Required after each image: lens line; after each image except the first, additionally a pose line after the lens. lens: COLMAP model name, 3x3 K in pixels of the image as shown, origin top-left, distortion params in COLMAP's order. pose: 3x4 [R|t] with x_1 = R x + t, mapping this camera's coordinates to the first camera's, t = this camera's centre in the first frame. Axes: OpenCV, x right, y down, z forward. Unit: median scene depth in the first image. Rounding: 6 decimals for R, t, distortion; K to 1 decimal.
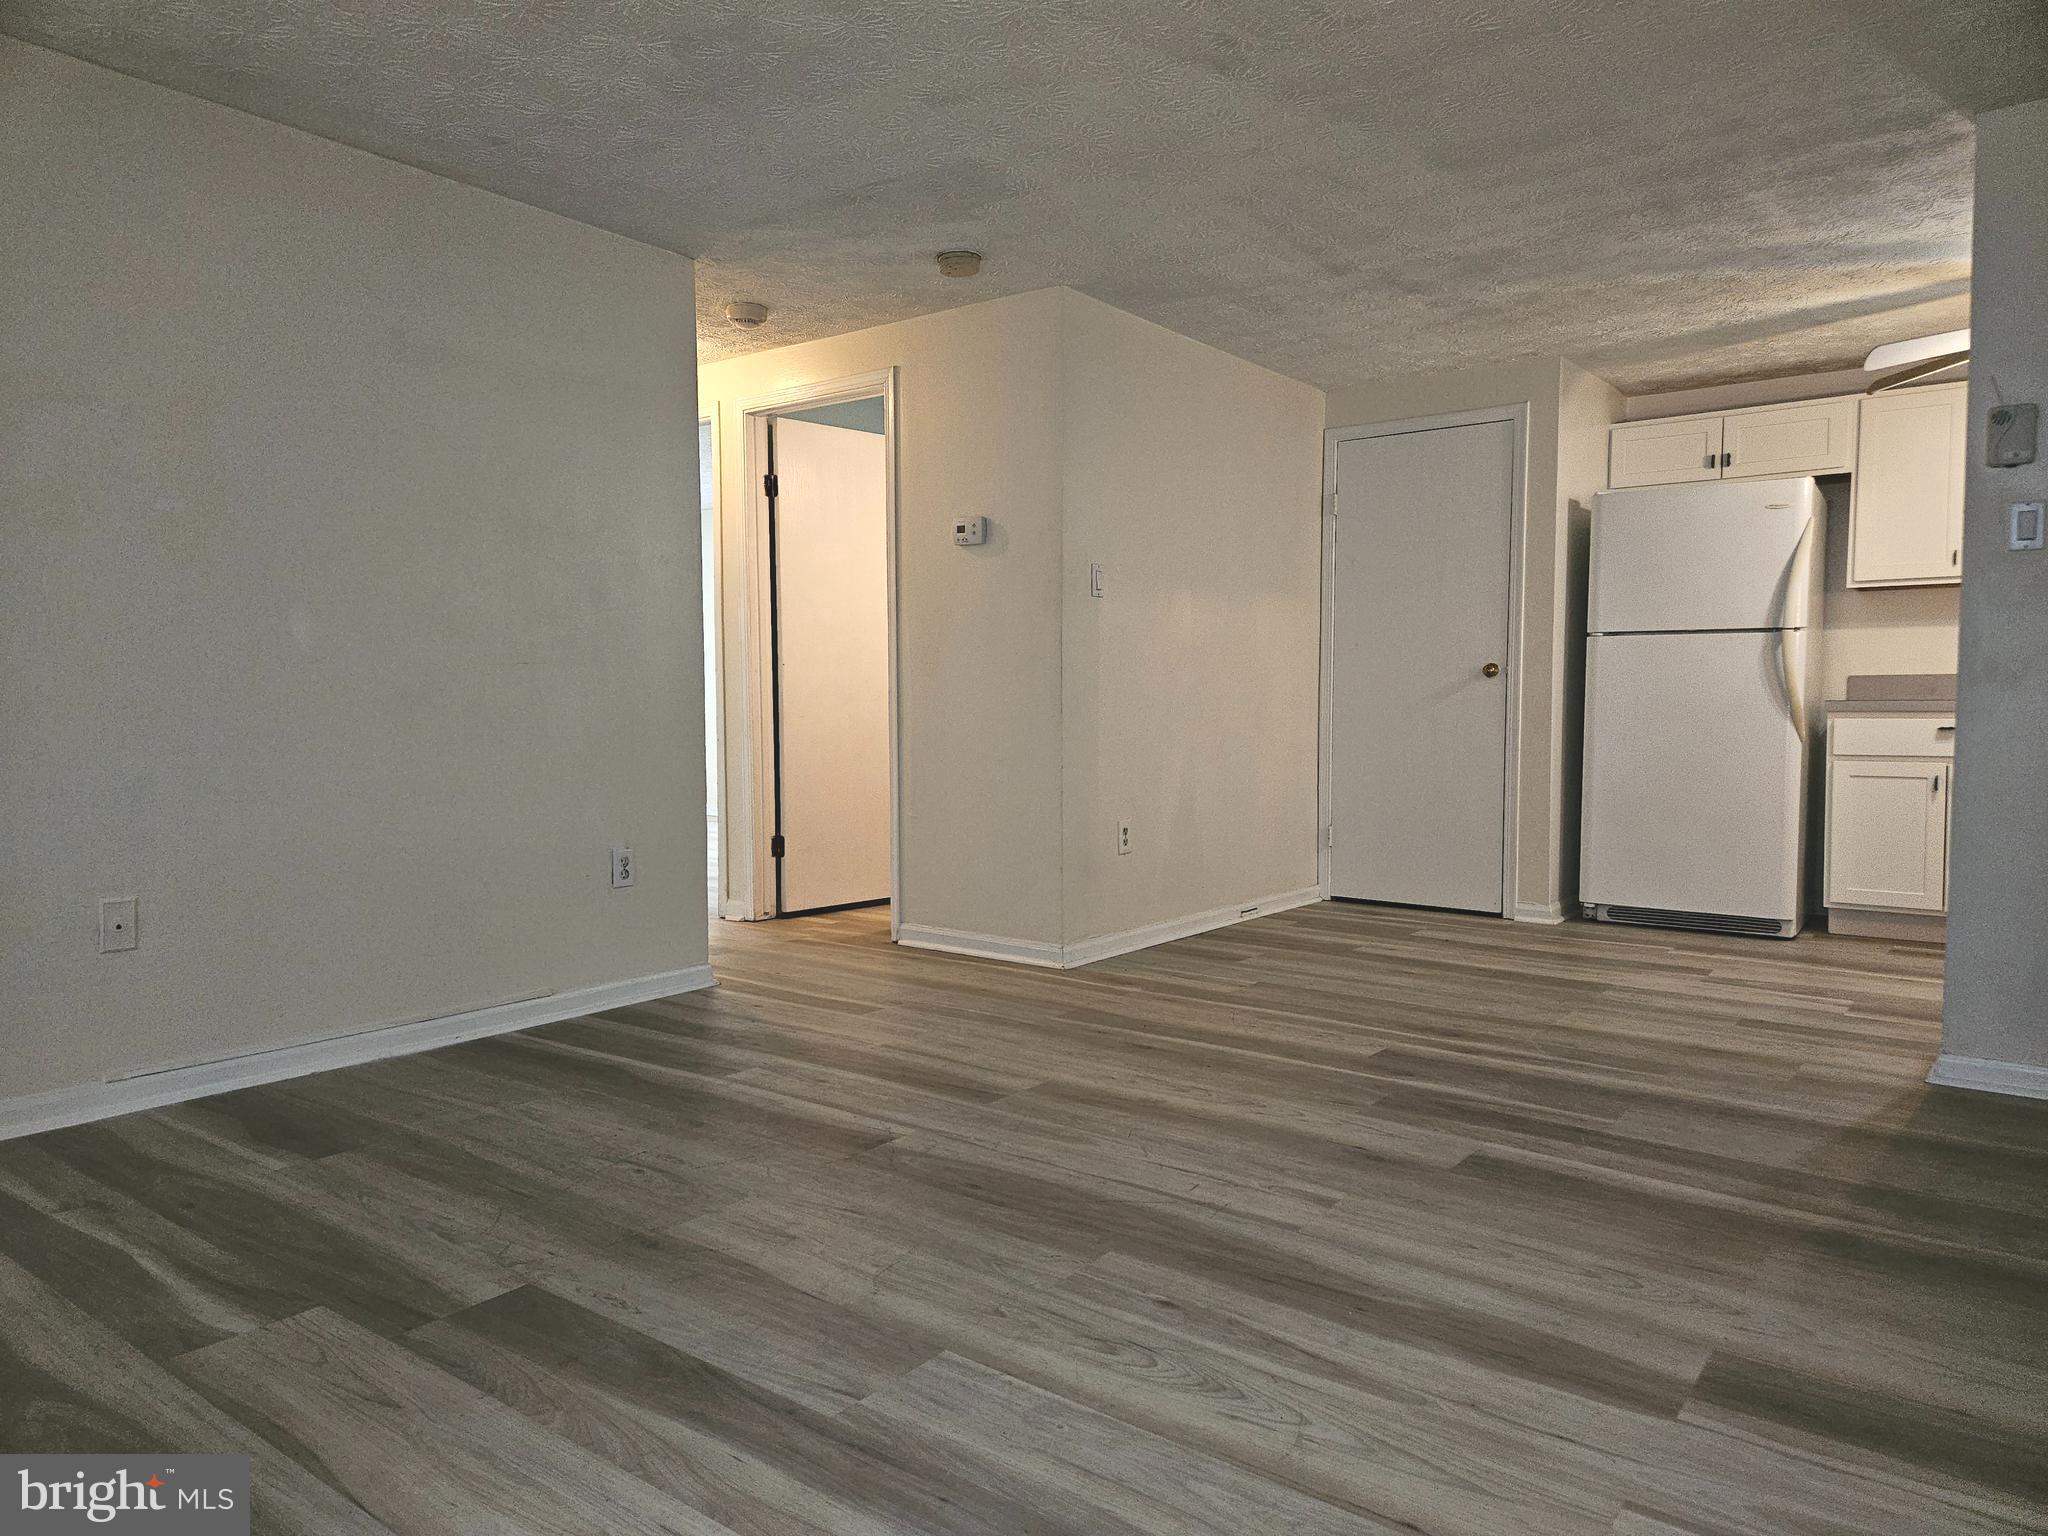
lens RADIAL K [[1363.3, 0, 1020.4], [0, 1363.3, 763.9], [0, 0, 1]] dist [0.085882, -0.063646]
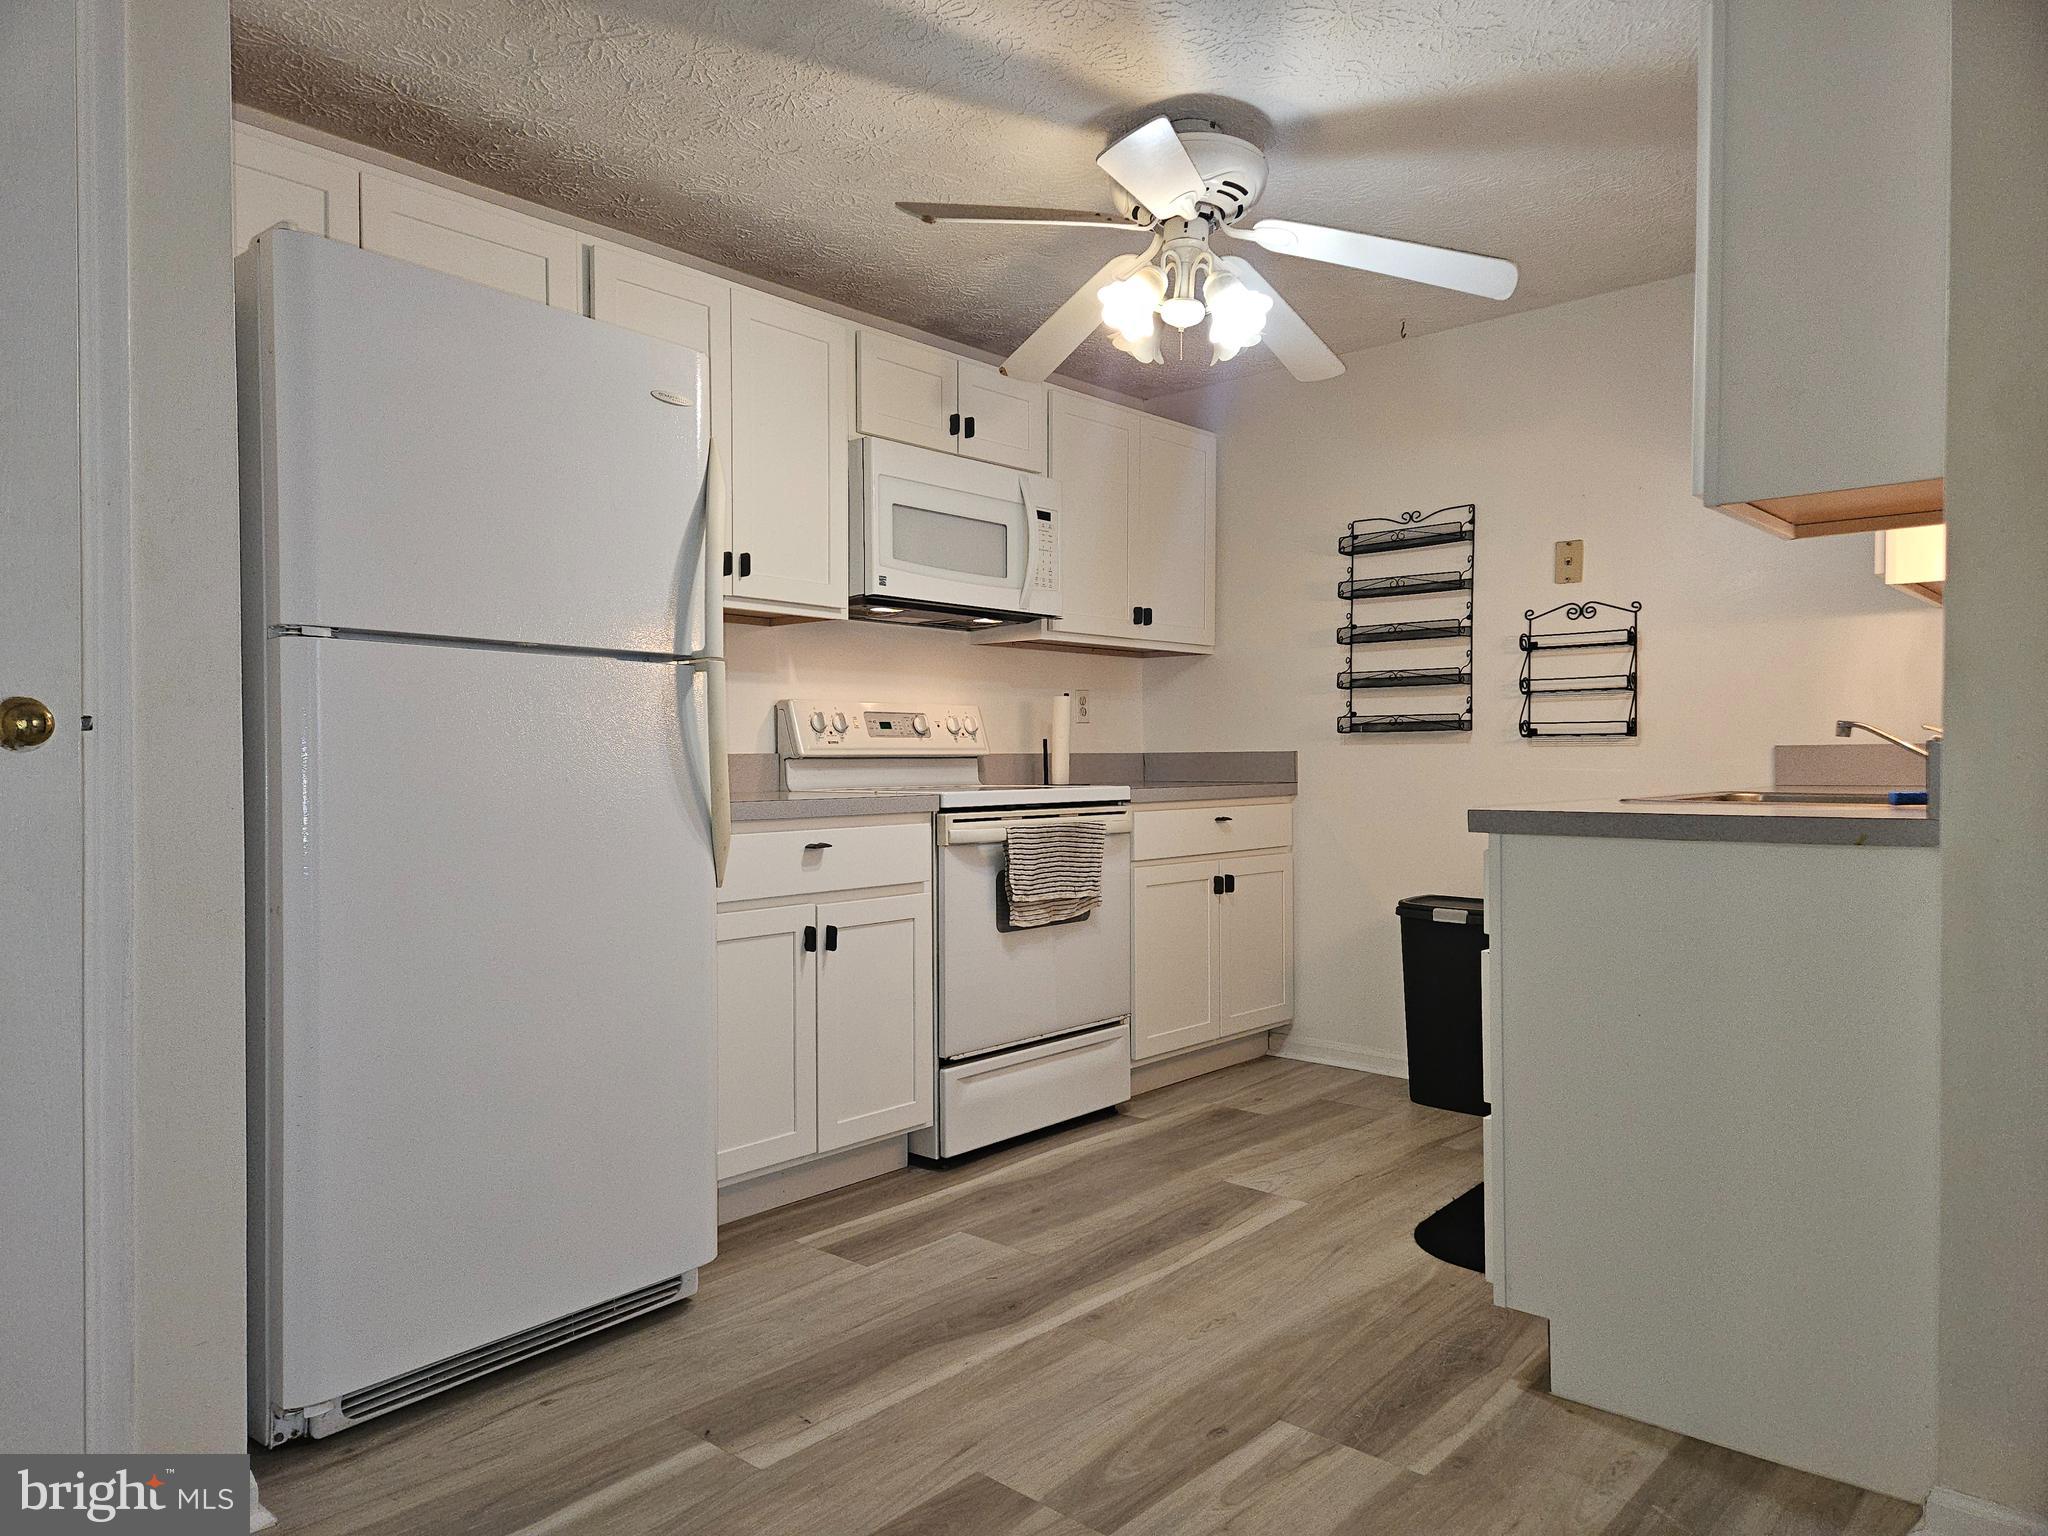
lens RADIAL K [[1363.3, 0, 1020.4], [0, 1363.3, 763.9], [0, 0, 1]] dist [0.085882, -0.063646]
pose [[0.063632, 0.000529, 0.997973, 0.134979], [0.054311, 0.998516, -0.003993, -0.084052], [-0.996494, 0.054455, 0.063509, 1.375164]]
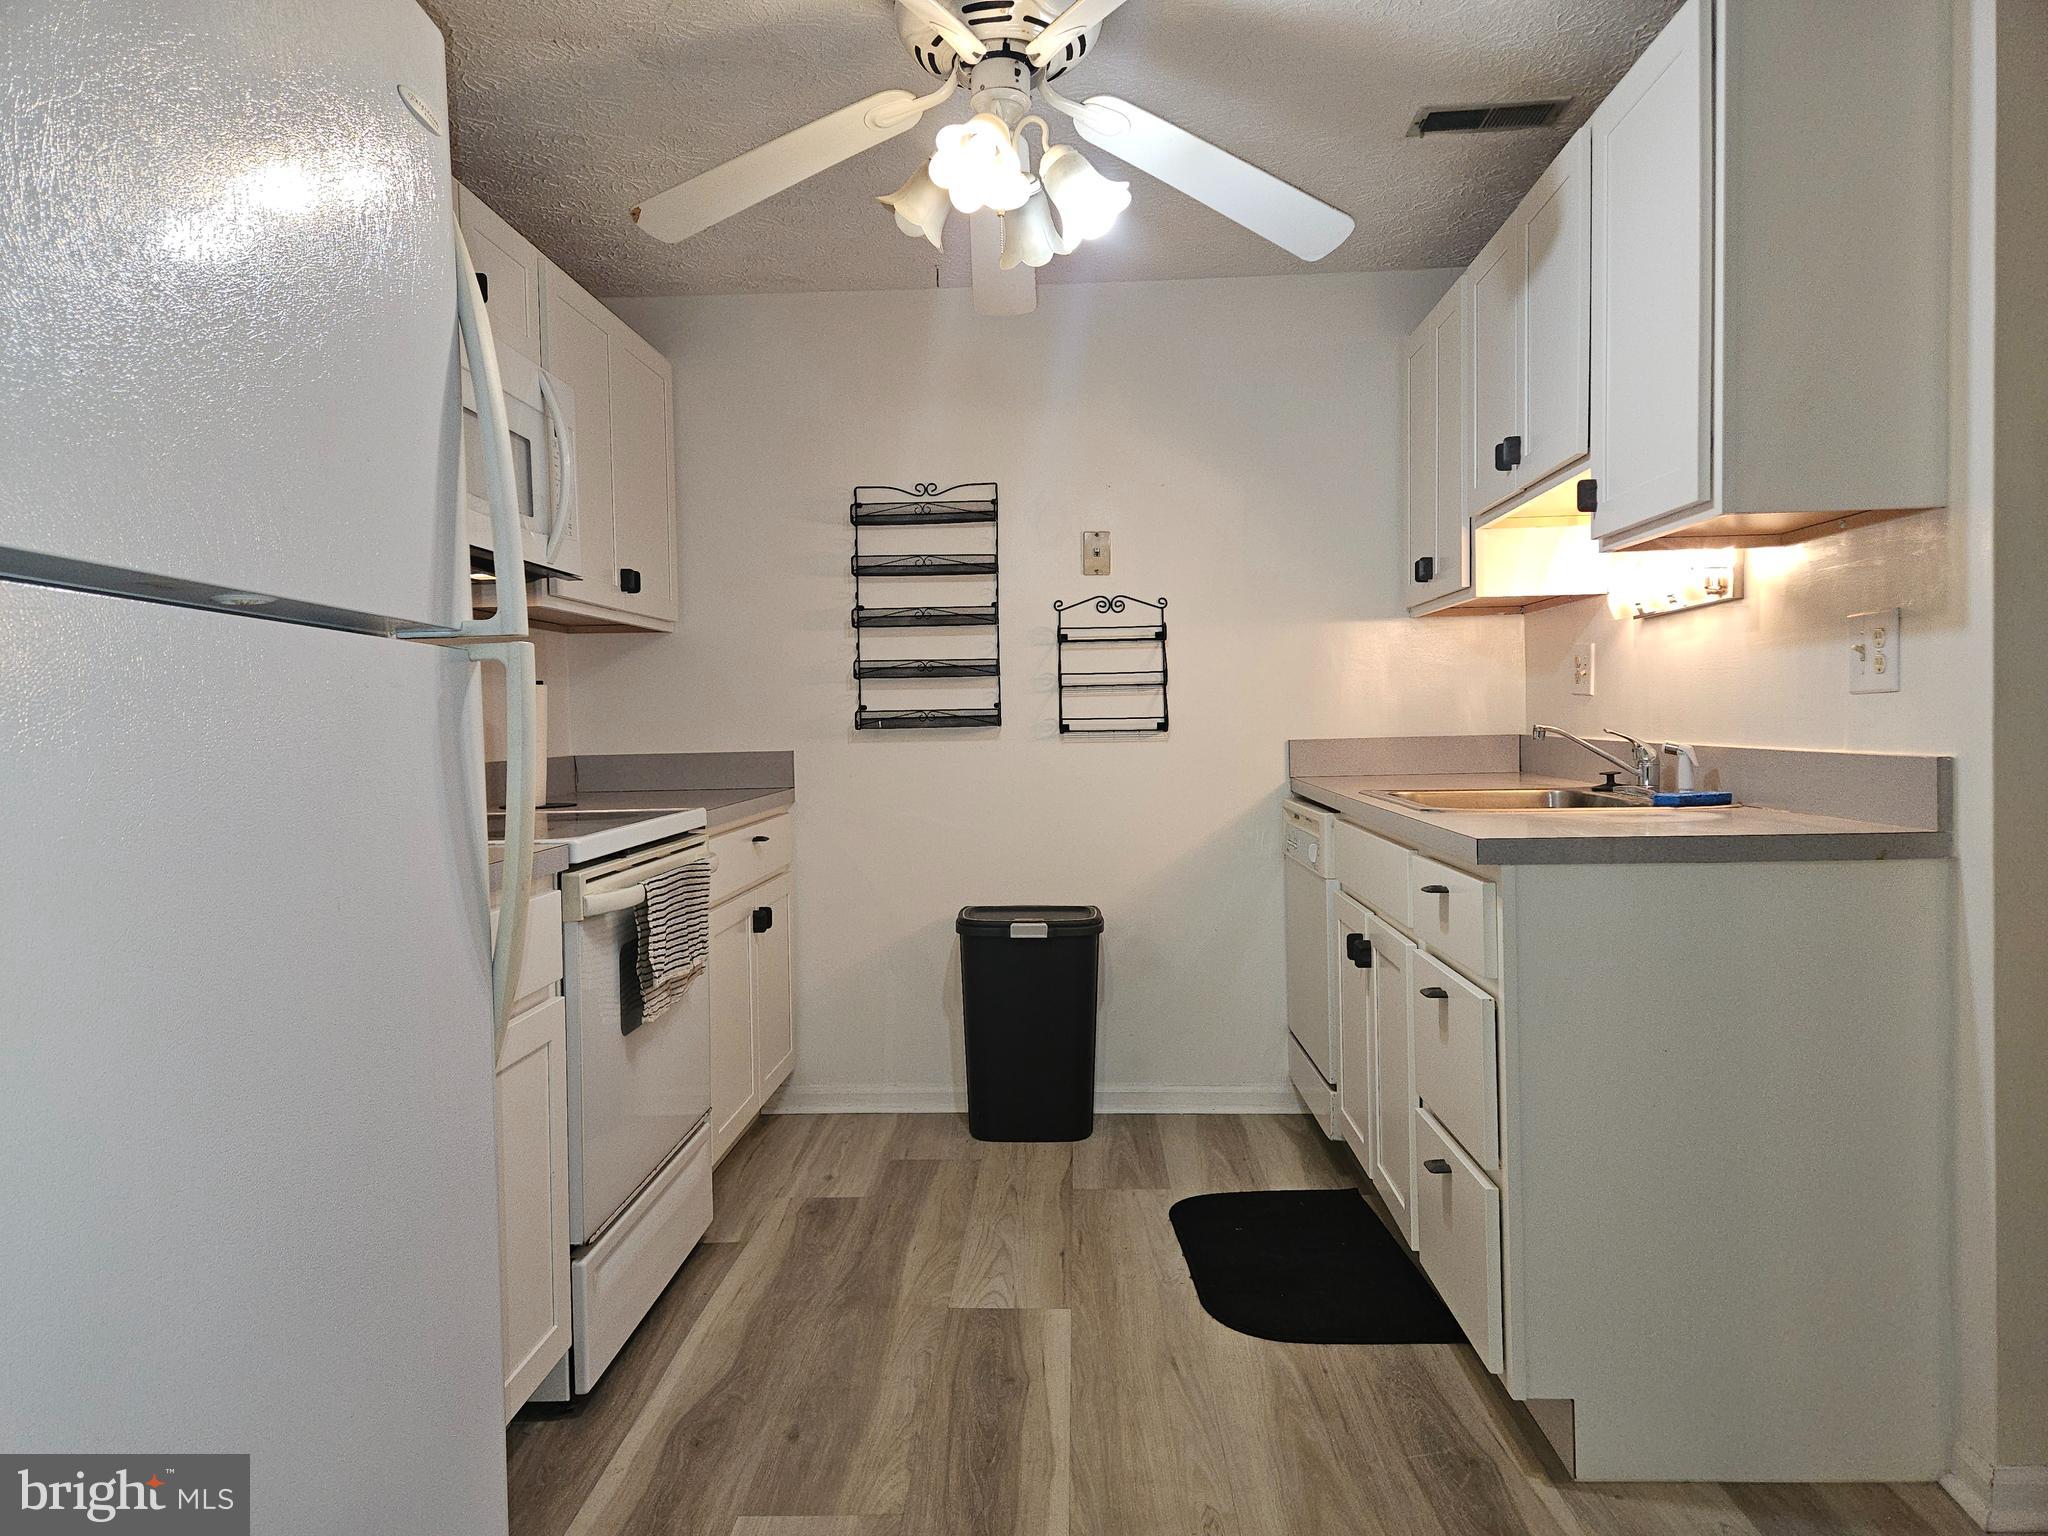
lens RADIAL K [[1347.6, 0, 1023.9], [0, 1347.6, 752.0], [0, 0, 1]] dist [0.041995, -0.001943]
pose [[-0.584384, -0.002453, 0.811473, 0.481587], [0.062547, 0.996884, 0.048057, -0.130406], [-0.809063, 0.078839, -0.582410, 1.700254]]
